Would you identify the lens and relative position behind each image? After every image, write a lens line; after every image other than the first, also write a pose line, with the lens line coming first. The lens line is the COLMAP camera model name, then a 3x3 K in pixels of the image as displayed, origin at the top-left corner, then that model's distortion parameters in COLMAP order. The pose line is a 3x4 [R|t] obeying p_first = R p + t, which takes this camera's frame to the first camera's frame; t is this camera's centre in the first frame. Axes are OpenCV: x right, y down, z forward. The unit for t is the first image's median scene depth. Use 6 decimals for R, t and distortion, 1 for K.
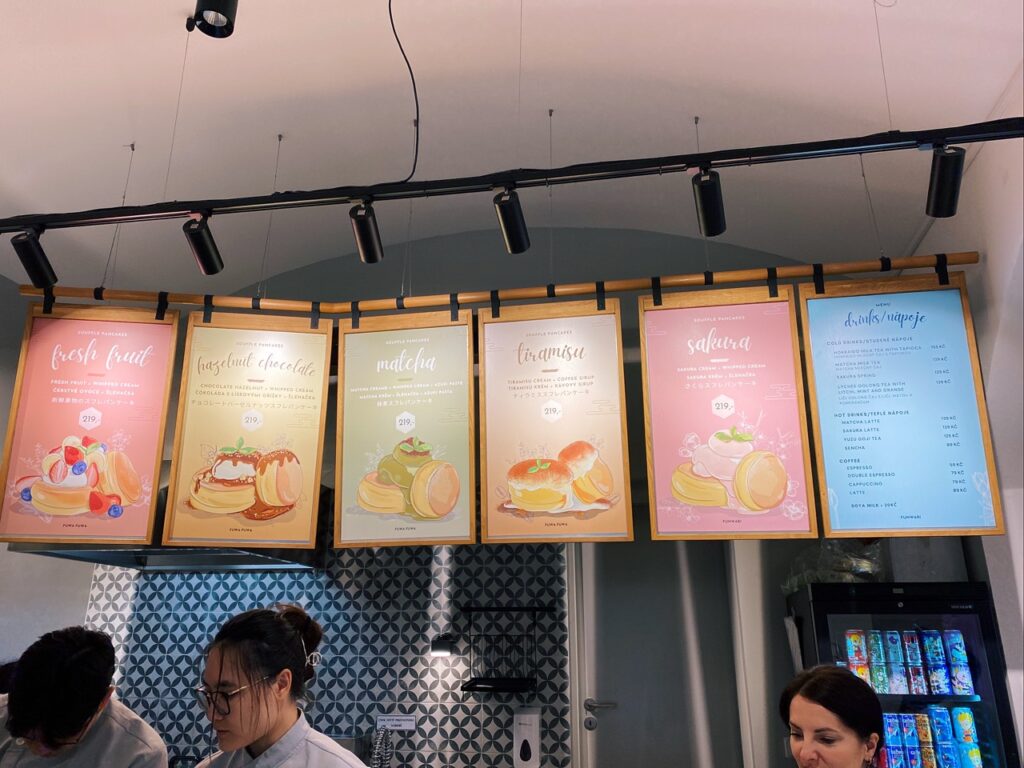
lens RADIAL K [[787.1, 0, 517.6], [0, 787.1, 375.6], [0, 0, 1]] dist [0.043872, -0.059327]
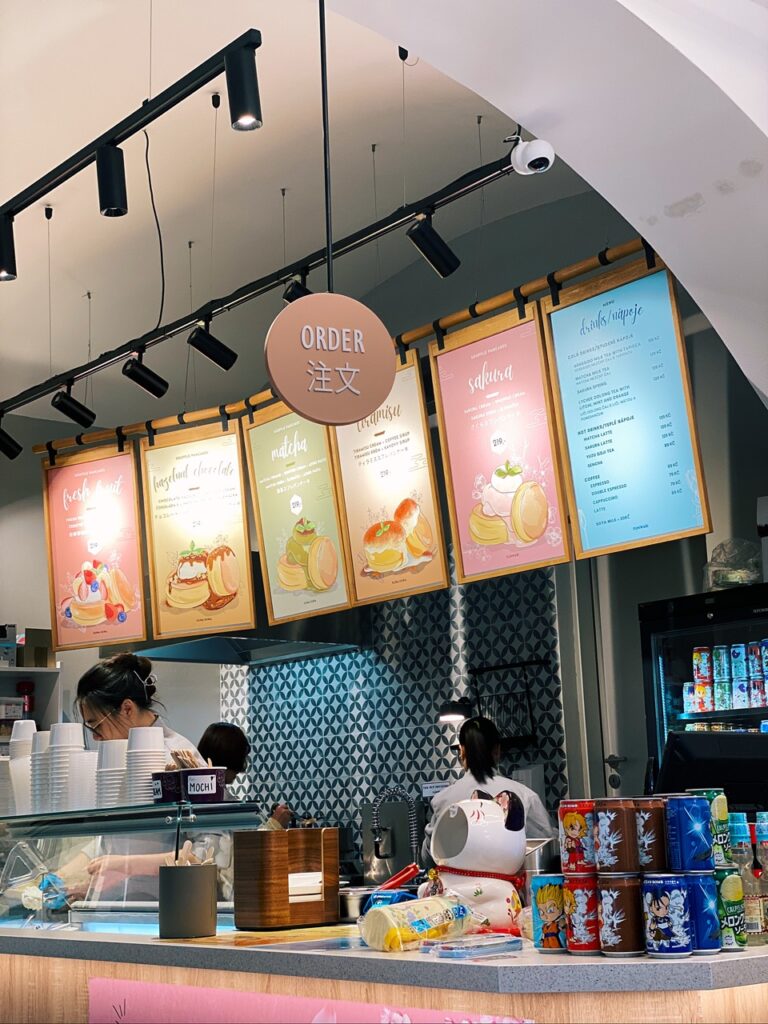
lens RADIAL K [[1536.4, 0, 387.5], [0, 1536.4, 509.4], [0, 0, 1]] dist [0.046547, 0.000000]
pose [[0.772827, -0.160514, -0.613982, 1.232764], [0.242206, 0.968853, 0.051579, -0.011280], [0.586579, -0.188571, 0.787633, -0.563005]]
